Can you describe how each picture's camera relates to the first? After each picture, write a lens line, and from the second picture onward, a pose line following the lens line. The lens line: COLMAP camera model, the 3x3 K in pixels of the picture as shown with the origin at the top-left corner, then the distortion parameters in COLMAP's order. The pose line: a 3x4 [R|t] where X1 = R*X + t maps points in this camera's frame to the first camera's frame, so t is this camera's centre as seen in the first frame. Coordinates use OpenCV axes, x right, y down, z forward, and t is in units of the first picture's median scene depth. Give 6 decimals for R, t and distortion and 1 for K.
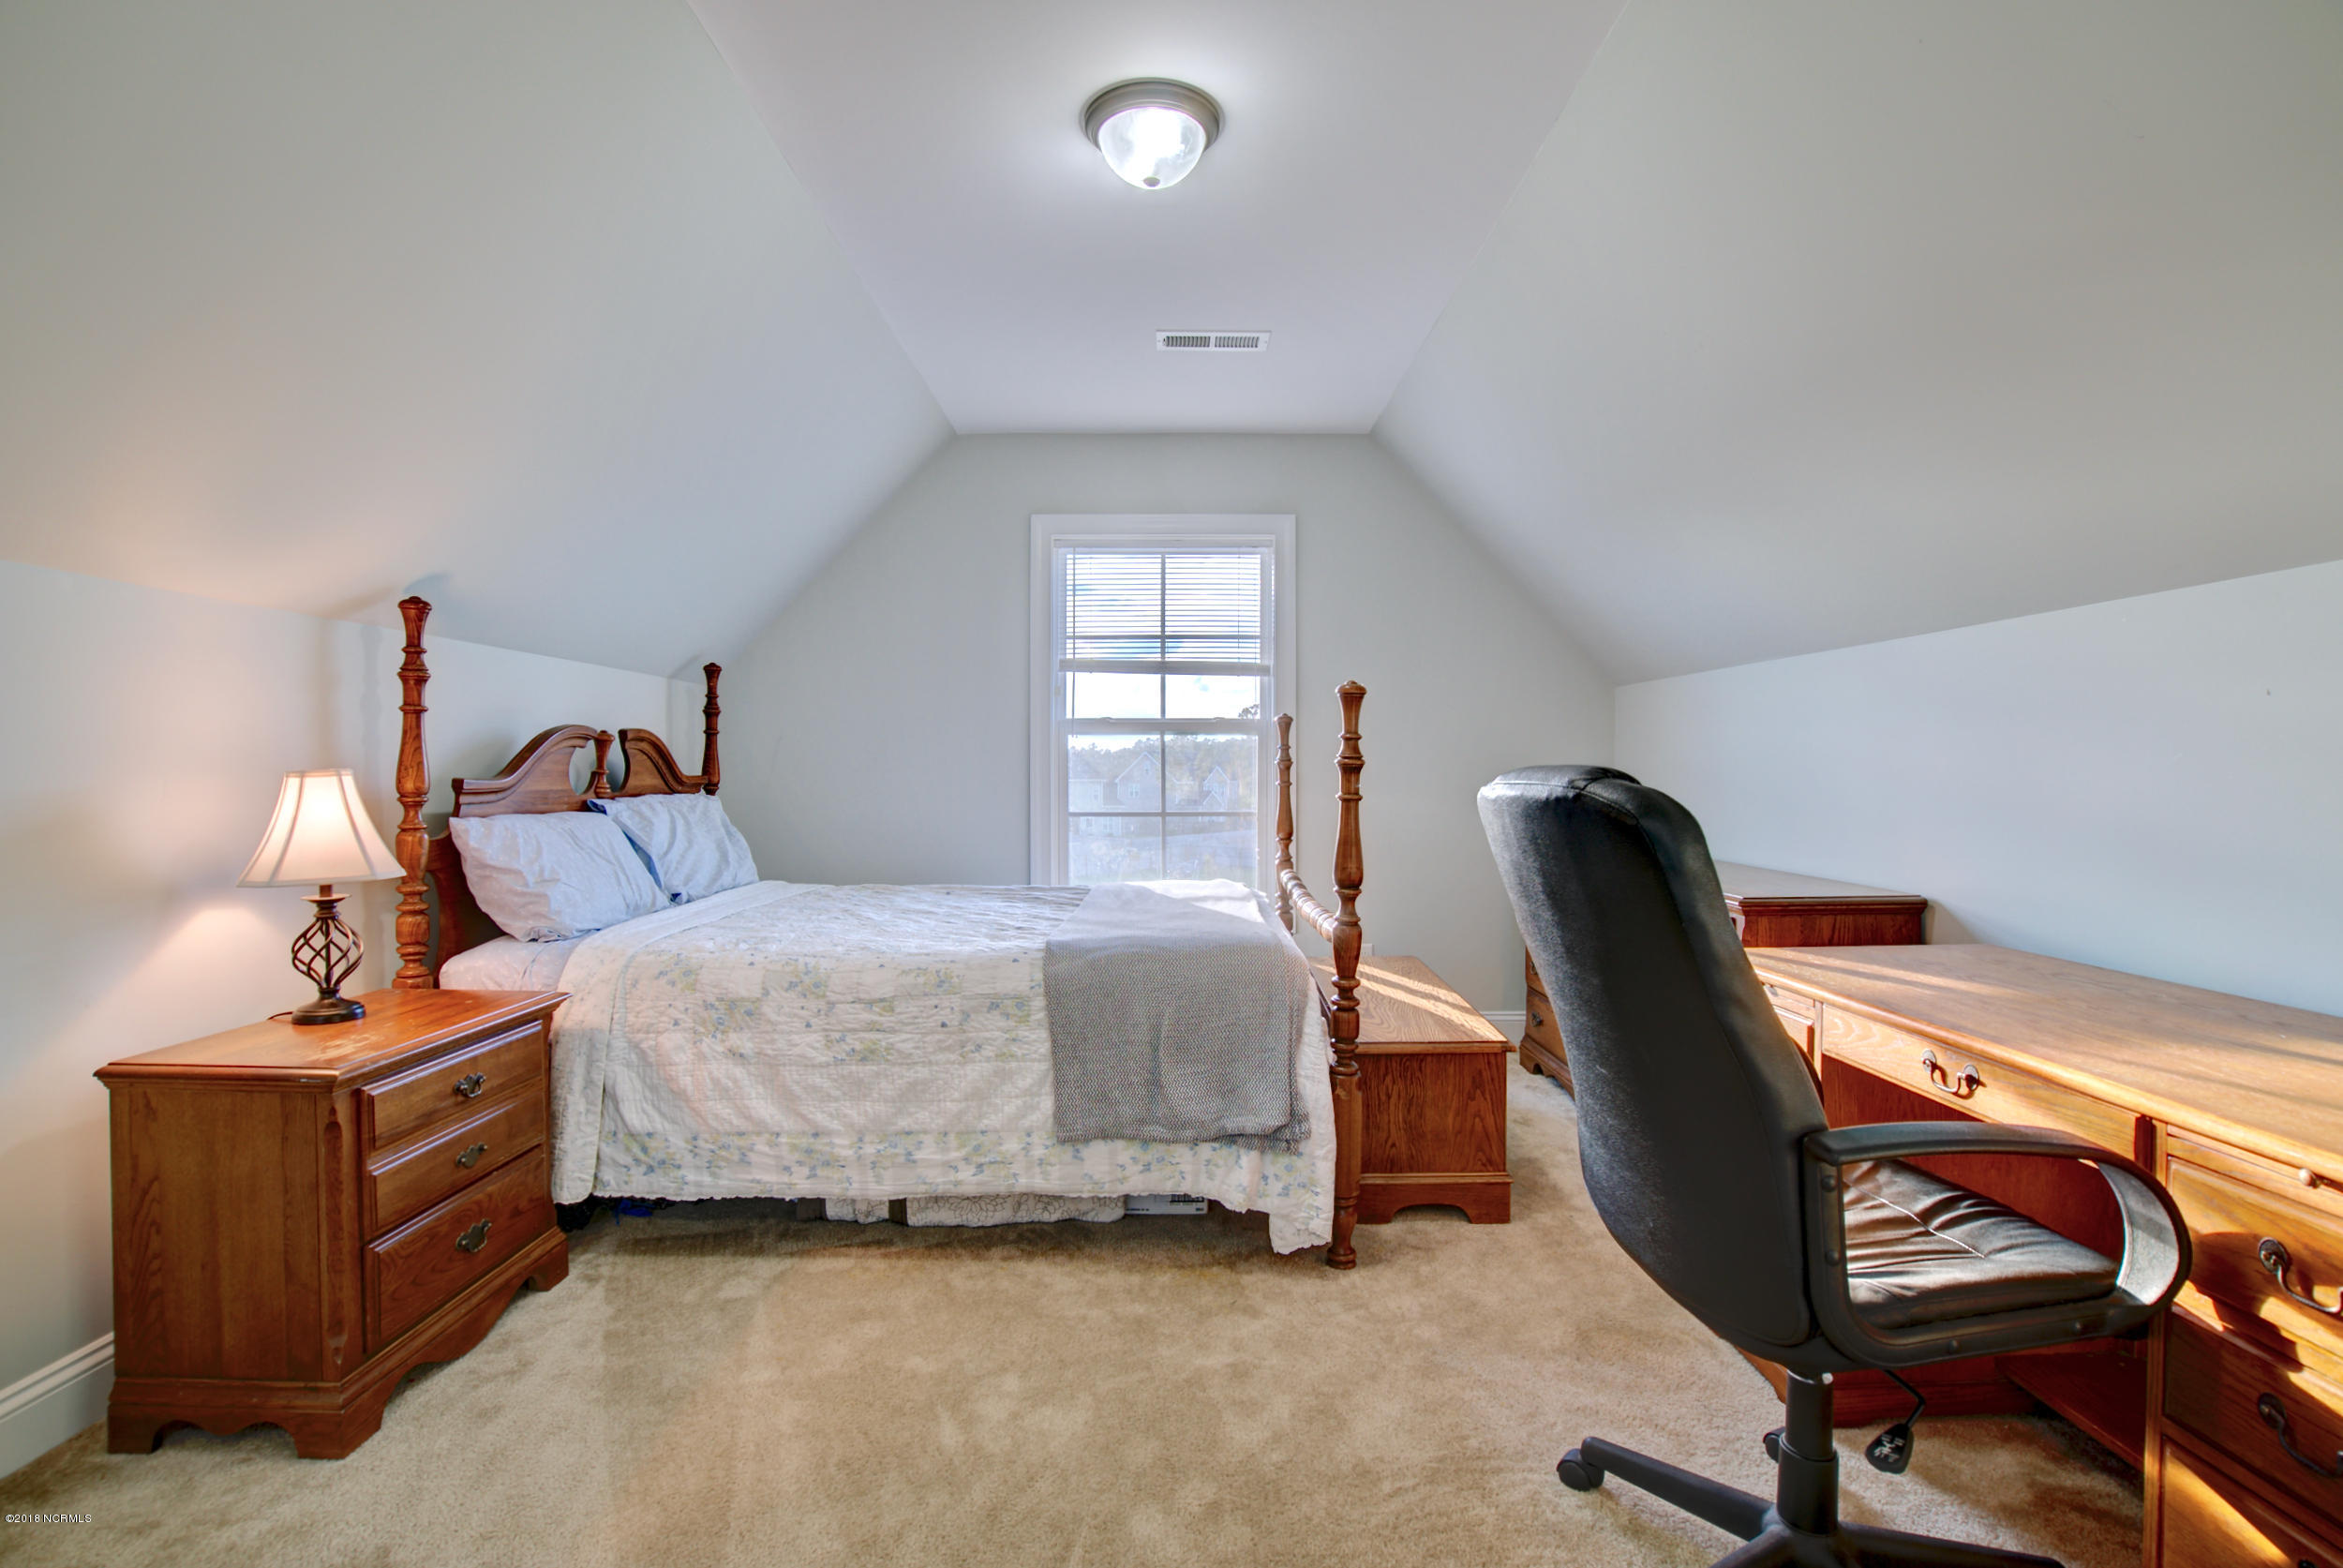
lens RADIAL K [[1078.8, 0, 1171.5], [0, 1078.8, 784.0], [0, 0, 1]] dist [-0.056317, 0.021505]
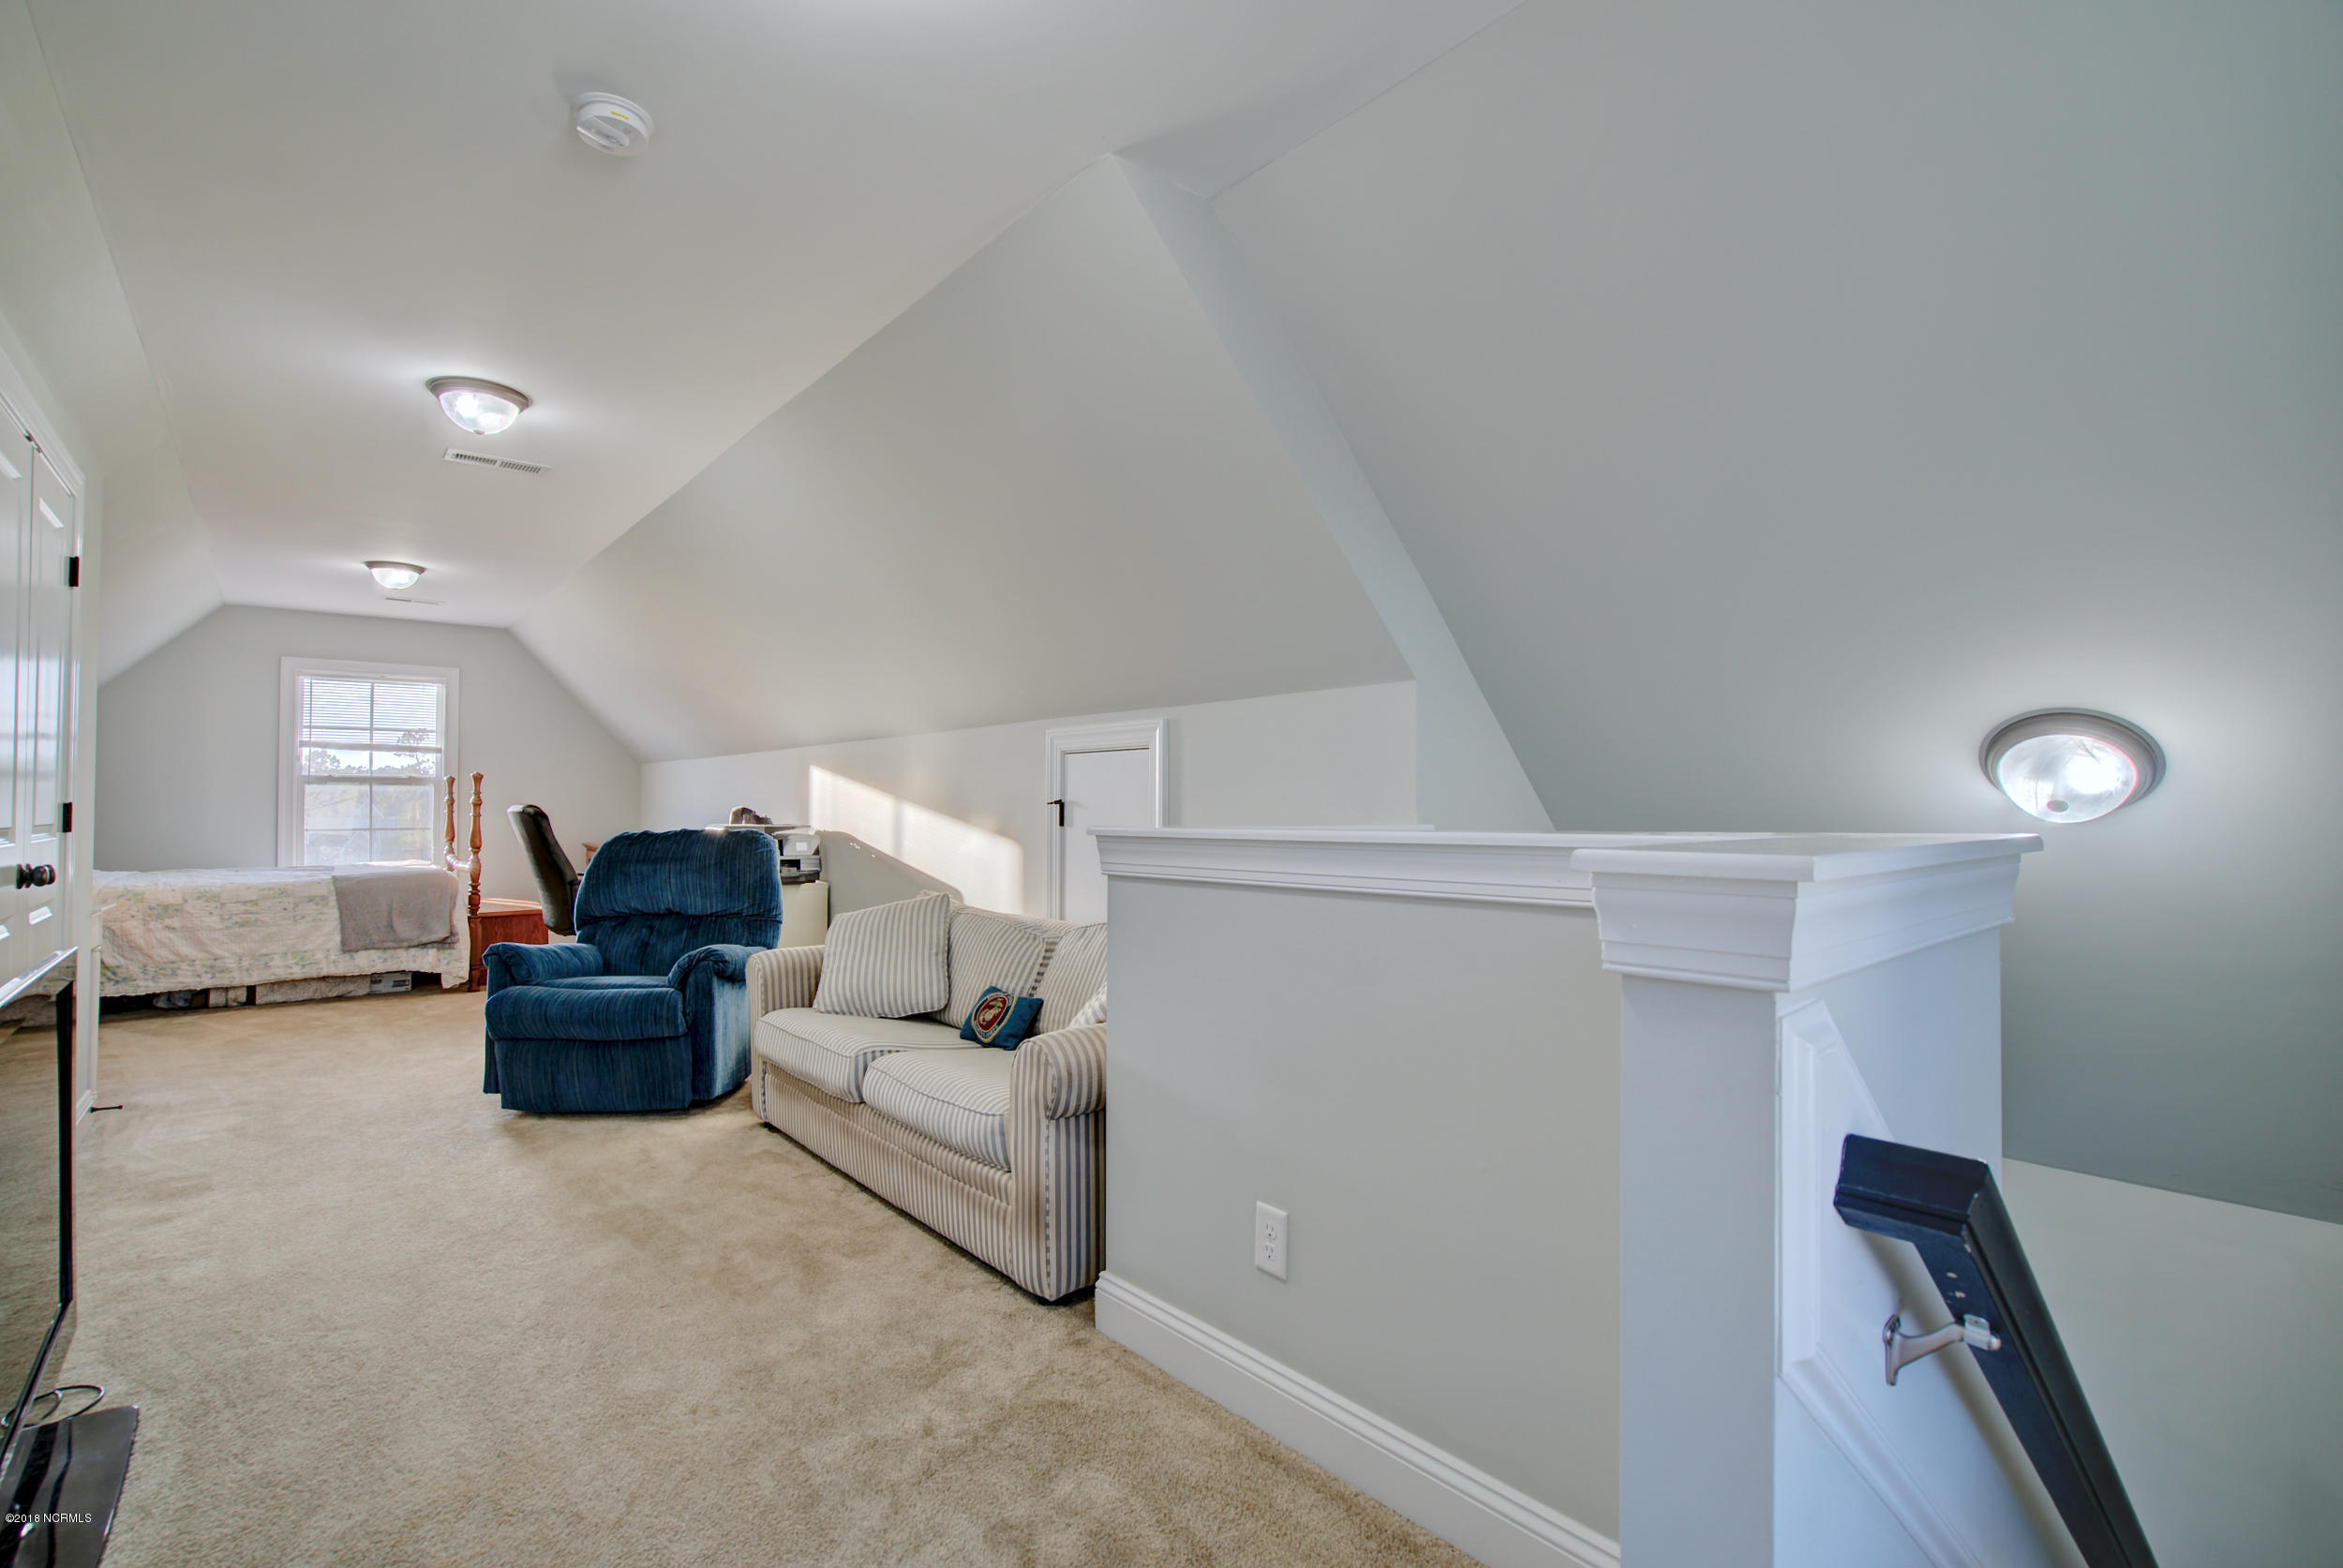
lens RADIAL K [[1078.8, 0, 1171.5], [0, 1078.8, 784.0], [0, 0, 1]] dist [-0.056317, 0.021505]
pose [[0.765905, 0.012951, 0.642823, -0.202721], [0.007748, 0.999539, -0.029370, 0.025548], [-0.642907, 0.027475, 0.765451, -2.132078]]
